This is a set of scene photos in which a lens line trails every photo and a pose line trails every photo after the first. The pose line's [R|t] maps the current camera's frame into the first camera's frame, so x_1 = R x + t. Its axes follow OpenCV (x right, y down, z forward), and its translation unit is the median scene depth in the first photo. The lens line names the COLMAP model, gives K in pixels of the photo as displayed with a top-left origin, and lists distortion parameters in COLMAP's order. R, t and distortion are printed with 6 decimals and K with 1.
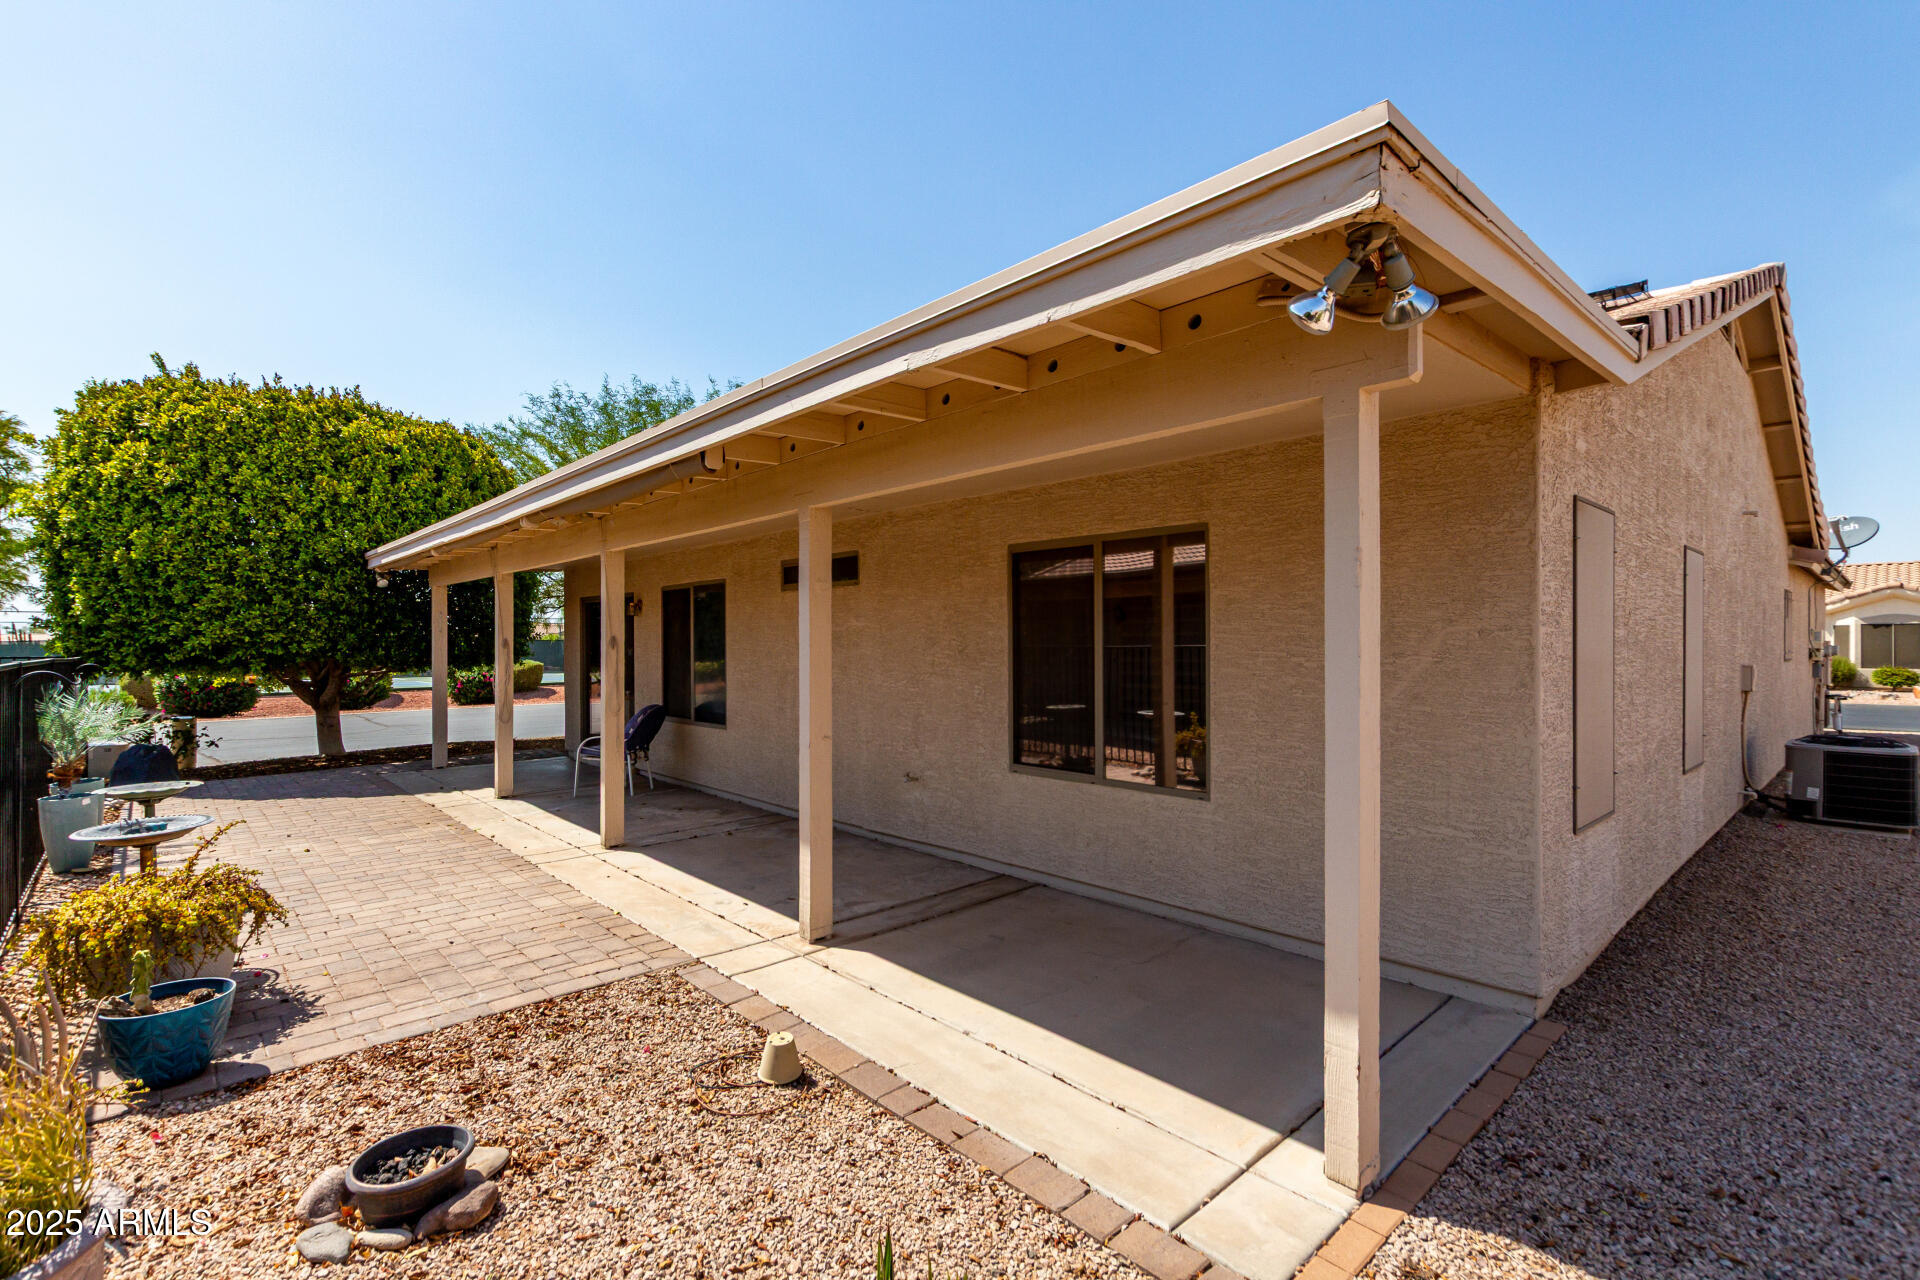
lens RADIAL K [[902.2, 0, 964.1], [0, 902.2, 643.1], [0, 0, 1]] dist [0.013617, -0.003313]
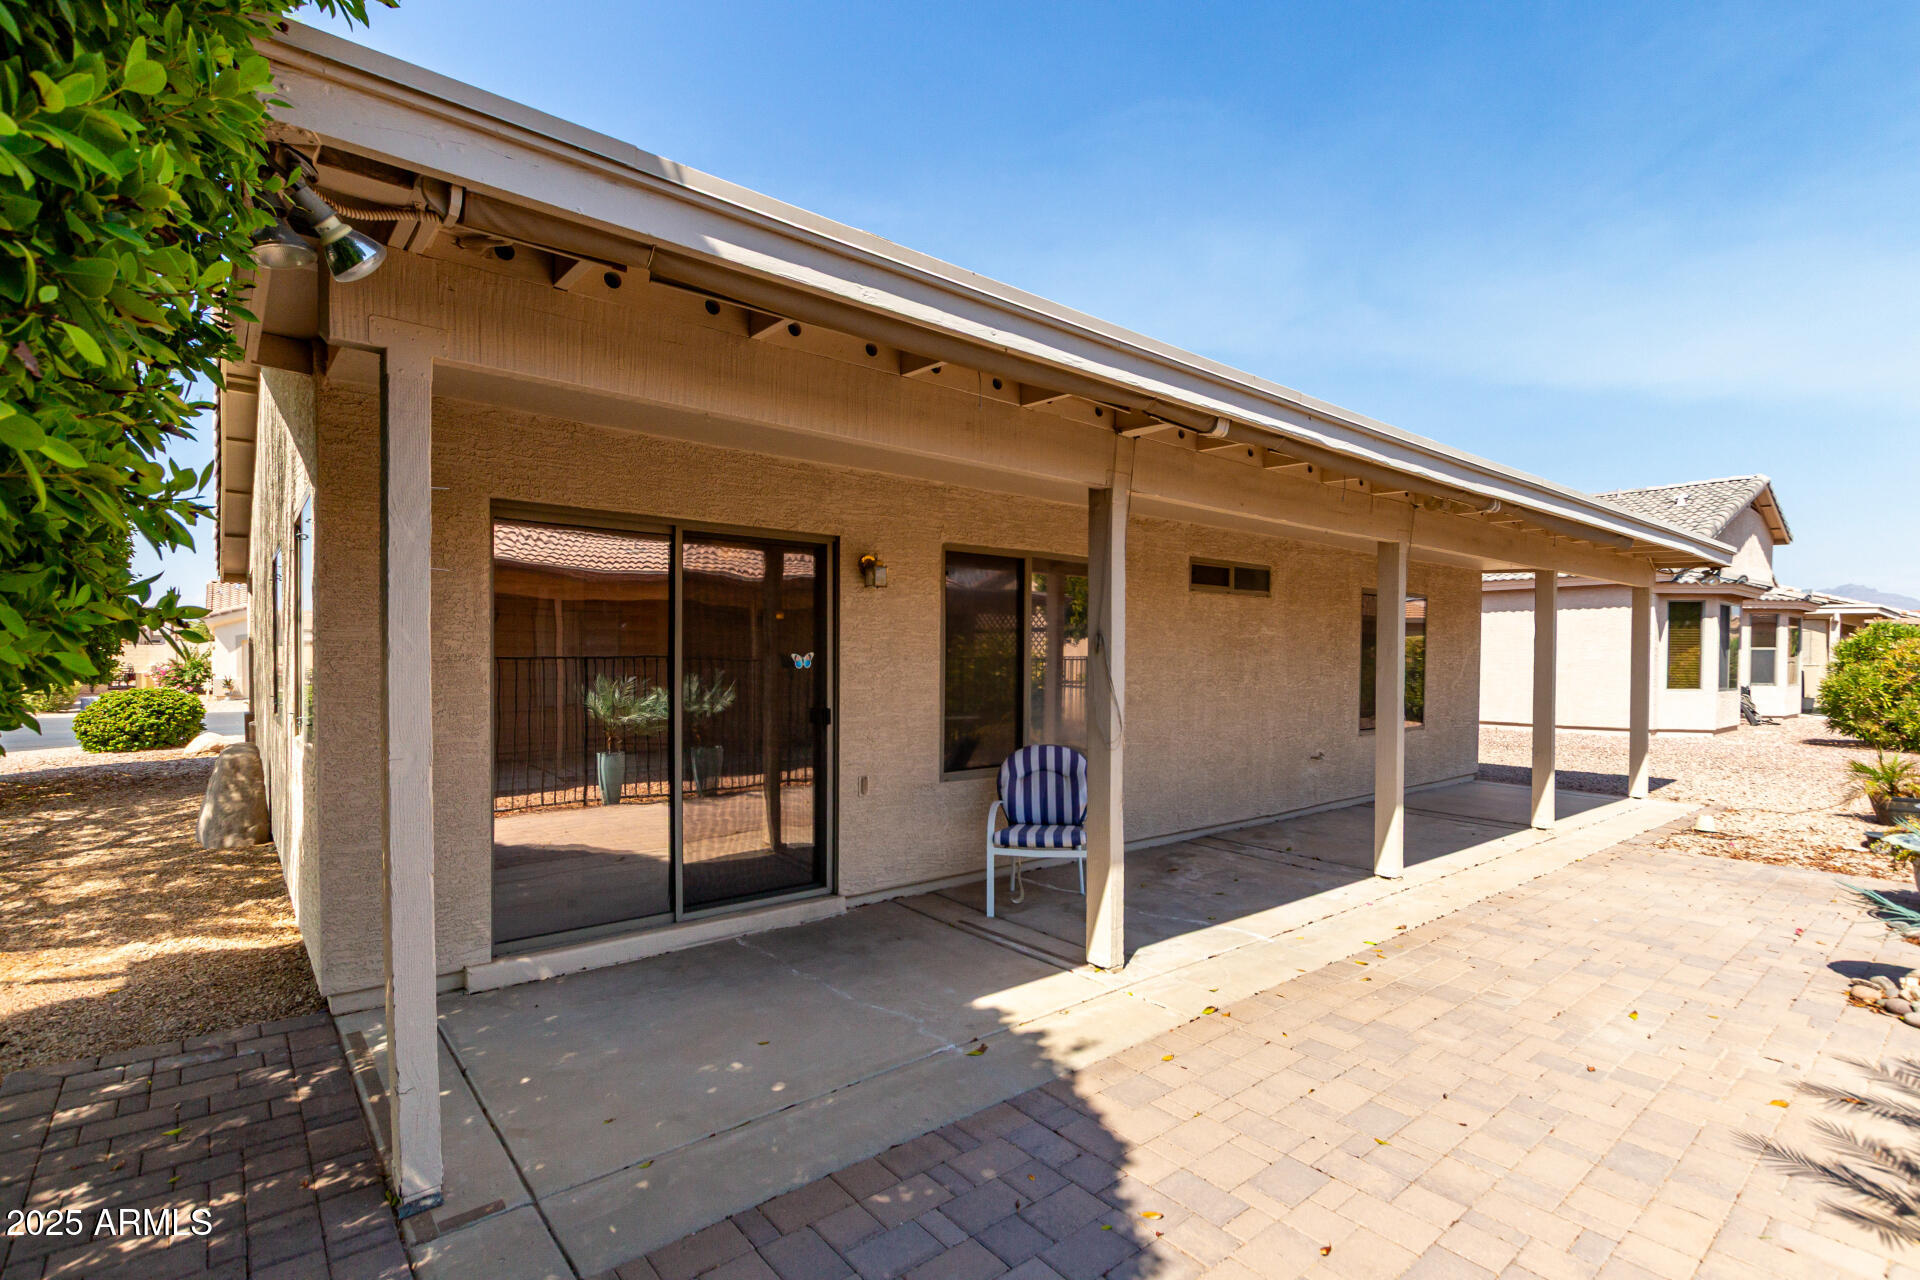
lens RADIAL K [[902.2, 0, 960.9], [0, 902.2, 652.4], [0, 0, 1]] dist [0.013617, -0.003313]
pose [[0.039464, 0.010578, 0.999165, -1.385569], [0.000715, 0.999943, -0.010615, 0.015724], [-0.999221, 0.001134, 0.039455, 1.494435]]
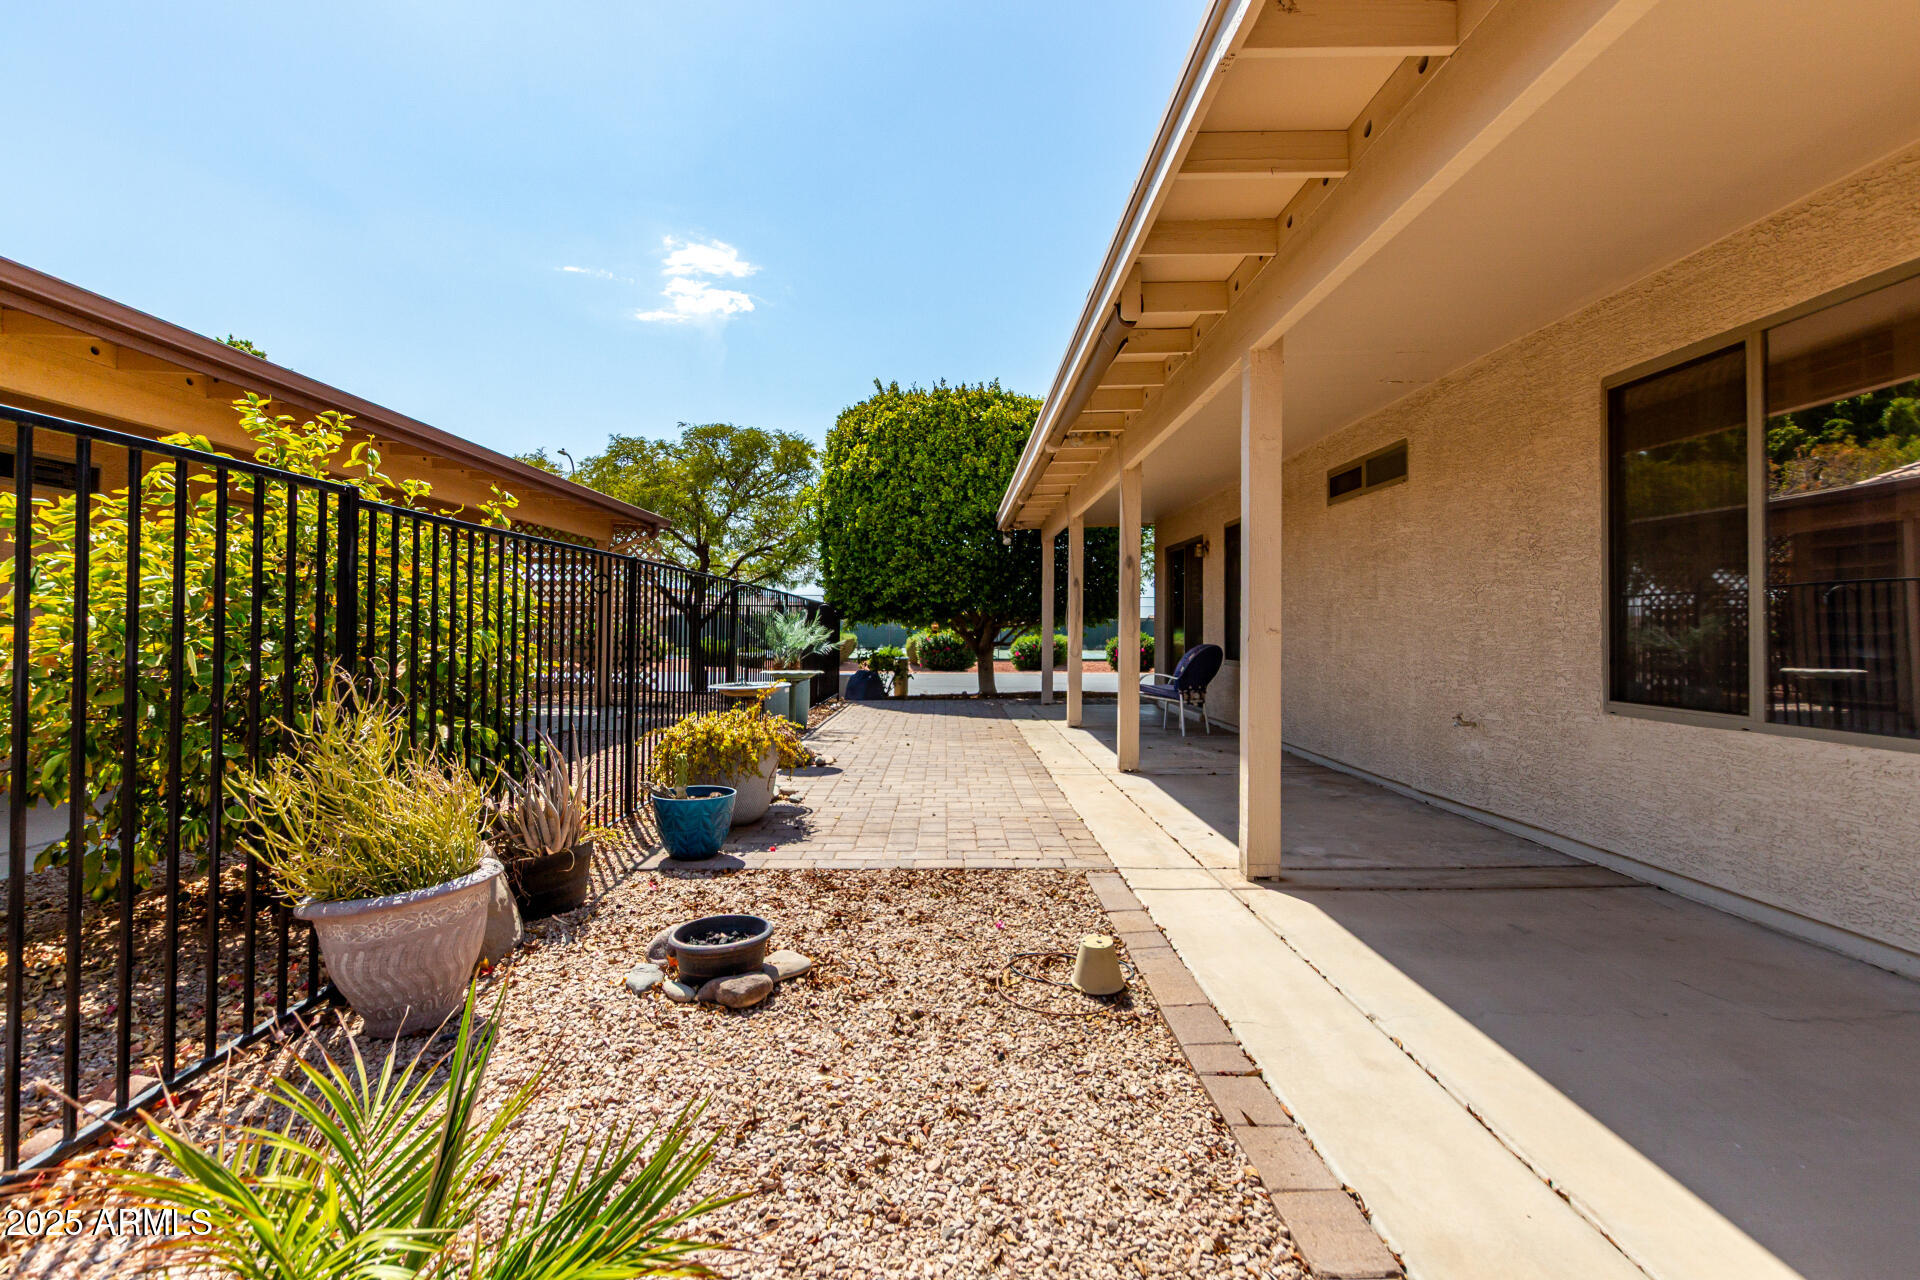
lens RADIAL K [[902.2, 0, 945.5], [0, 902.2, 612.4], [0, 0, 1]] dist [0.013617, -0.003313]
pose [[0.740104, -0.001758, -0.672490, 0.133212], [-0.015146, 0.999699, -0.019282, 0.081879], [0.672322, 0.024456, 0.739855, 0.152377]]
